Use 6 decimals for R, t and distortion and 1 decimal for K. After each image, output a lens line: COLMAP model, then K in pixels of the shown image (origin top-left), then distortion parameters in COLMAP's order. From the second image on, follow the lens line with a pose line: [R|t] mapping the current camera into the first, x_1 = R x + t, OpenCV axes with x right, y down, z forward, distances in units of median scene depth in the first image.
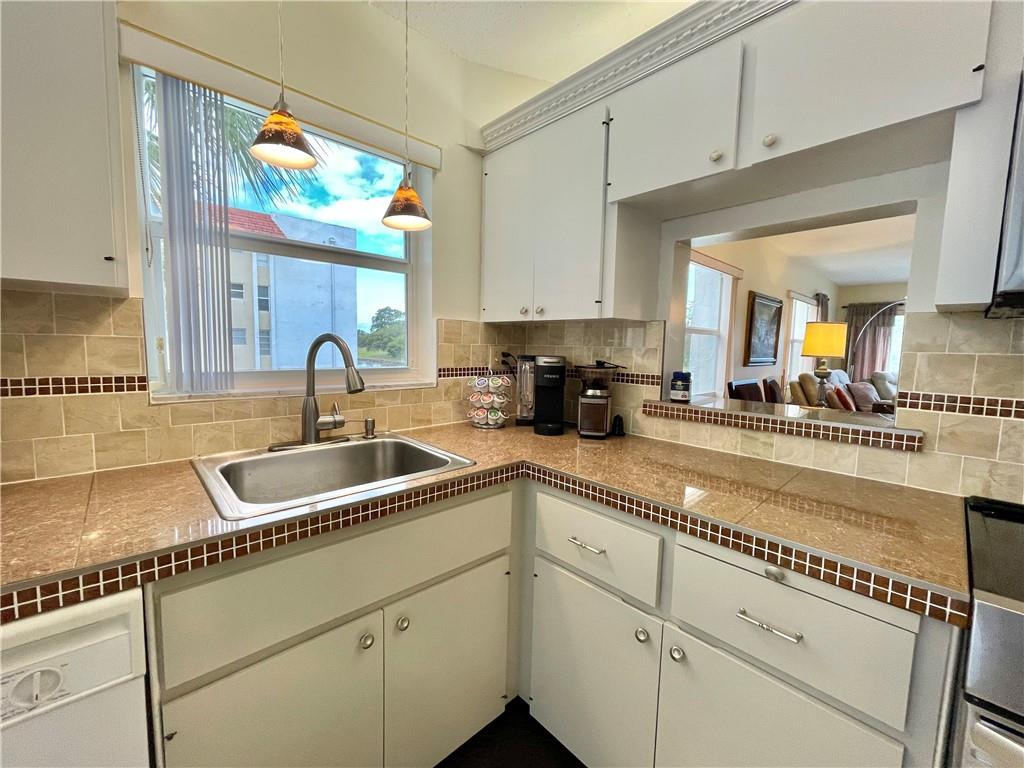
lens RADIAL K [[413.2, 0, 508.2], [0, 413.2, 382.2], [0, 0, 1]] dist [-0.000124, 0.000184]
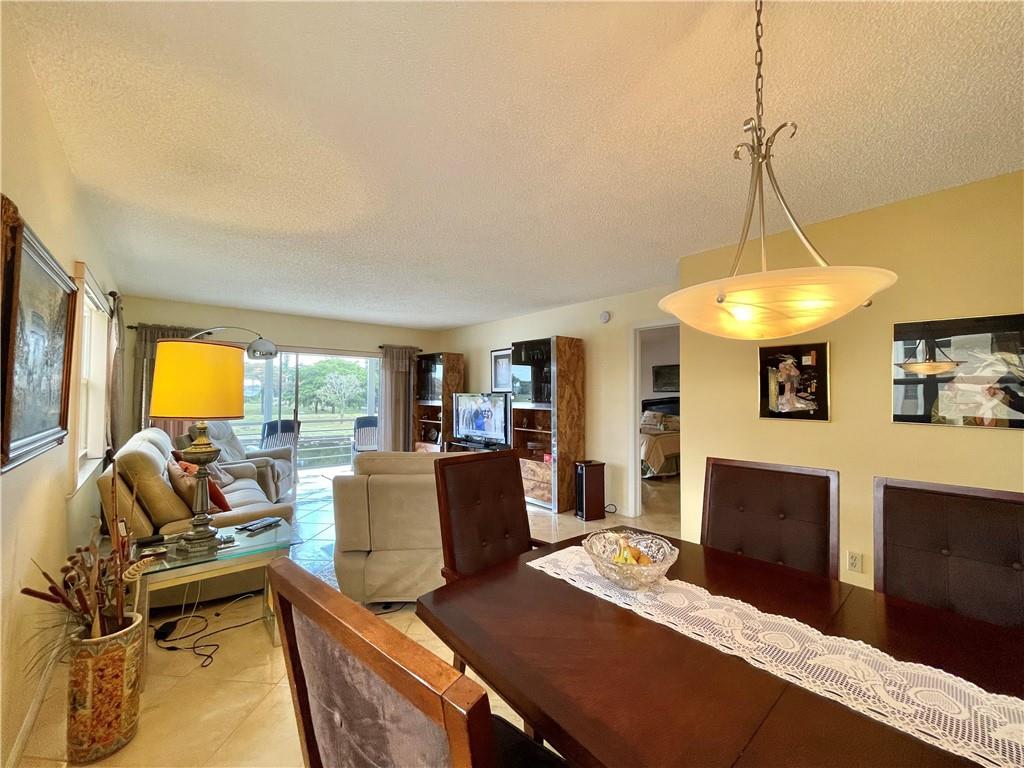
lens RADIAL K [[413.2, 0, 508.2], [0, 413.2, 382.2], [0, 0, 1]] dist [-0.000124, 0.000184]
pose [[0.045061, 0.006293, 0.998964, 1.057433], [0.081592, 0.996616, -0.009959, -0.223808], [-0.995647, 0.081956, 0.044395, 2.098639]]
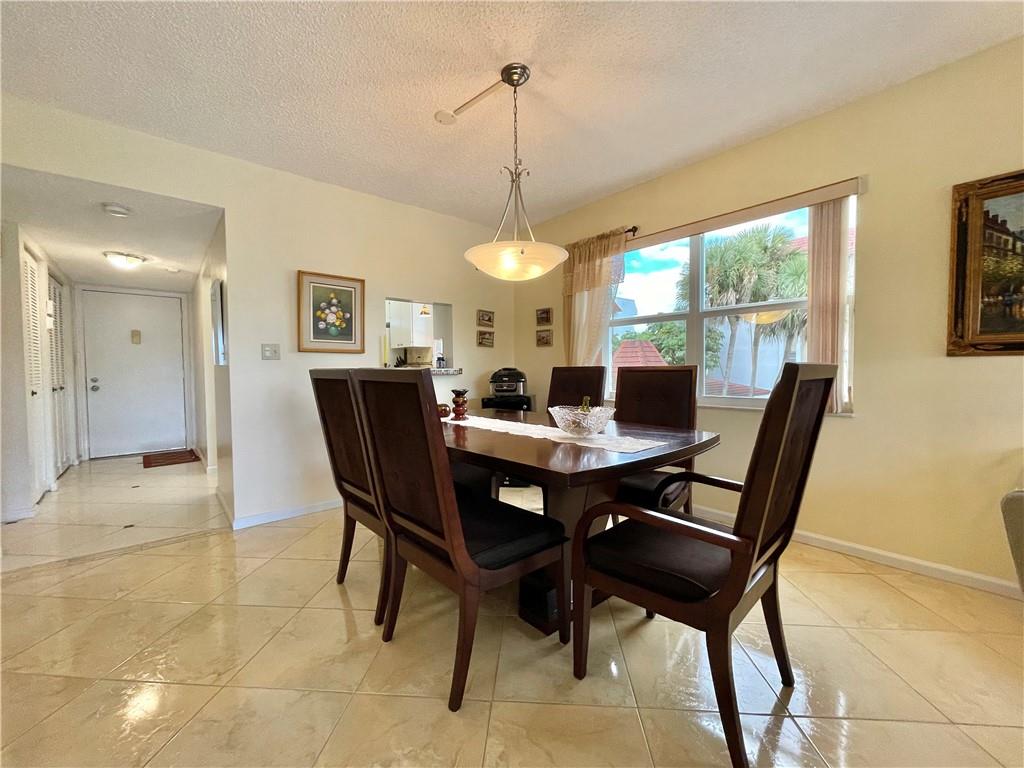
lens RADIAL K [[413.2, 0, 508.2], [0, 413.2, 382.2], [0, 0, 1]] dist [-0.000124, 0.000184]
pose [[-0.036128, 0.012204, -0.999273, 3.251403], [-0.074975, 0.997074, 0.014888, 0.063155], [0.996531, 0.075459, -0.035108, 1.695084]]
